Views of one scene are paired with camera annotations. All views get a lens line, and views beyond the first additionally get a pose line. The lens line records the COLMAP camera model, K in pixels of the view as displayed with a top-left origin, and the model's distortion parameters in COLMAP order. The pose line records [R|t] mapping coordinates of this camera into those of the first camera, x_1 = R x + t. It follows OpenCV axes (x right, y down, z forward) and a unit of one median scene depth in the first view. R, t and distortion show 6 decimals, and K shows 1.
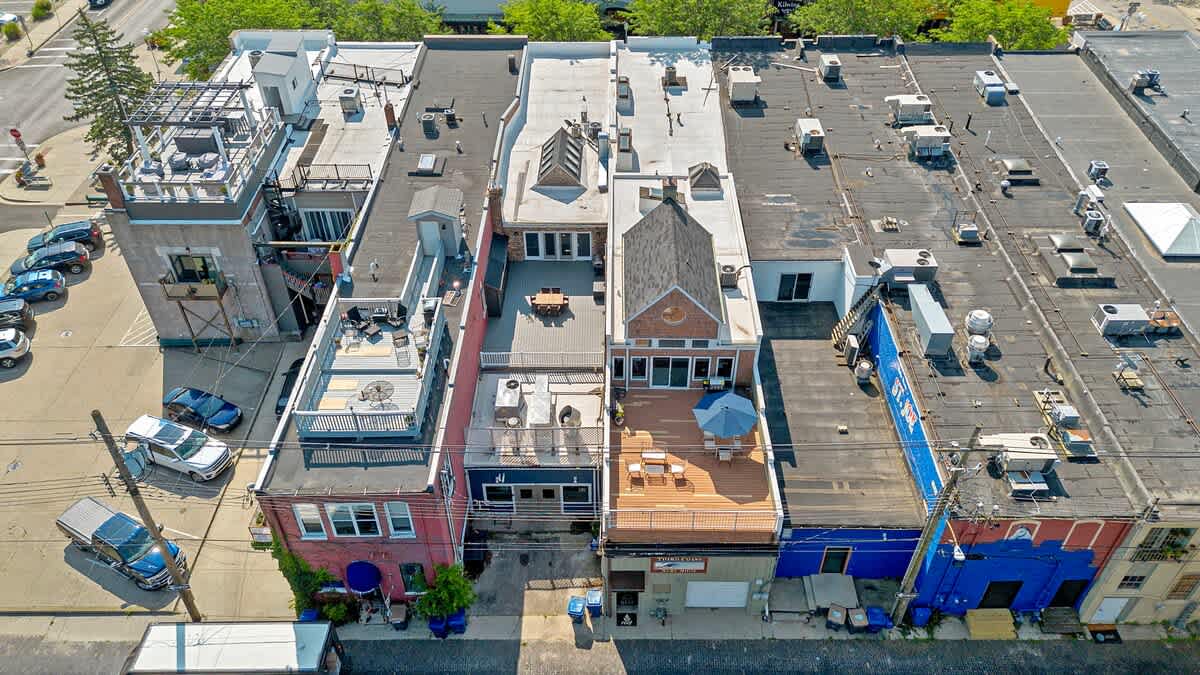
lens RADIAL K [[860.9, 0, 600.0], [0, 860.9, 337.5], [0, 0, 1]] dist [0.082656, -0.084612]
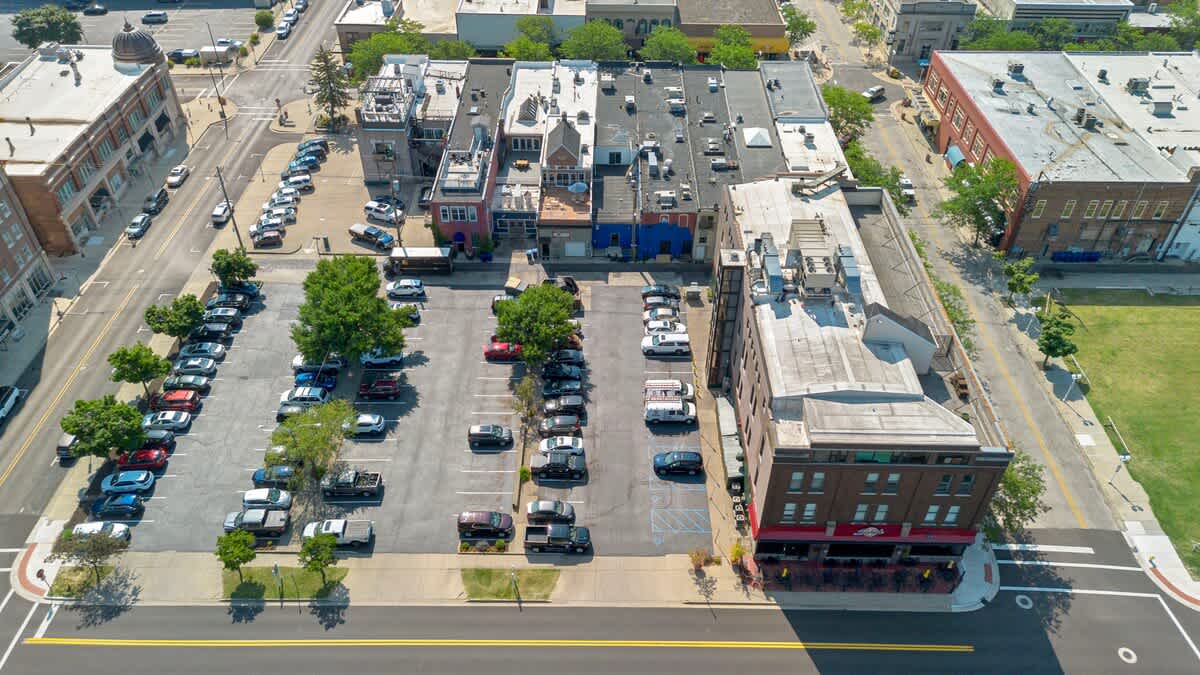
lens RADIAL K [[857.5, 0, 596.9], [0, 857.5, 373.3], [0, 0, 1]] dist [0.104920, -0.149271]
pose [[0.999919, 0.011803, 0.004800, 0.154412], [-0.011904, 0.999697, 0.021535, 0.507680], [-0.004544, -0.021590, 0.999757, -1.541387]]
